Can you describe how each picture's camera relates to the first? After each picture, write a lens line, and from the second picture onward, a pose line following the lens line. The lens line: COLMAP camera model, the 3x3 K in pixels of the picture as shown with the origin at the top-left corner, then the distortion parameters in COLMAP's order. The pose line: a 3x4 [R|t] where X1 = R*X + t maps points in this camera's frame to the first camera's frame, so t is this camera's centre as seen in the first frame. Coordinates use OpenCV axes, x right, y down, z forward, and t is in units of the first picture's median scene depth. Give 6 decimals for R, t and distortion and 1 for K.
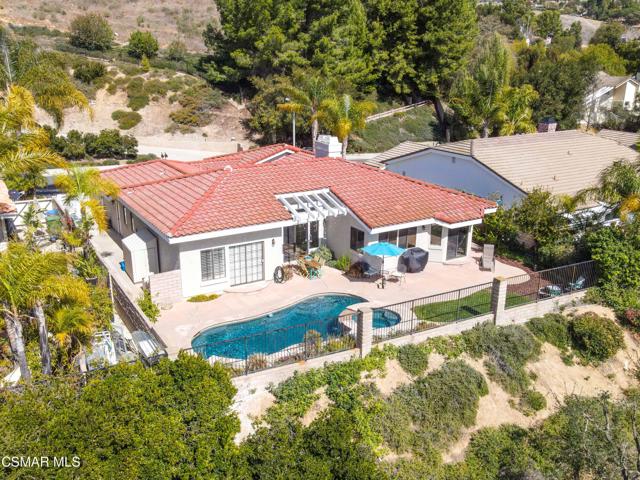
lens RADIAL K [[585.6, 0, 319.3], [0, 585.6, 251.4], [0, 0, 1]] dist [0.005342, 0.006941]
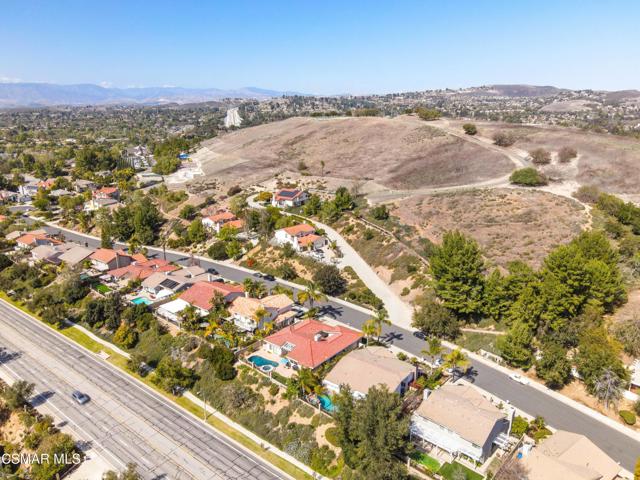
lens RADIAL K [[471.2, 0, 320.0], [0, 471.2, 240.0], [0, 0, 1]] dist [0.007668, 0.010062]
pose [[0.331059, 0.243910, -0.911541, 3.414275], [-0.294077, 0.944573, 0.145945, -1.553092], [0.896615, 0.219747, 0.384438, -0.481988]]
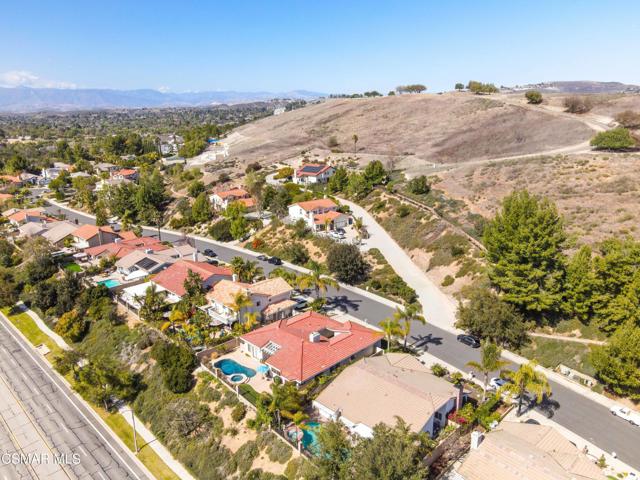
lens RADIAL K [[471.2, 0, 320.0], [0, 471.2, 240.0], [0, 0, 1]] dist [0.007668, 0.010062]
pose [[0.234814, 0.244706, -0.940734, 2.438693], [-0.297335, 0.939487, 0.170165, -1.197558], [0.925448, 0.239756, 0.293364, 0.294053]]
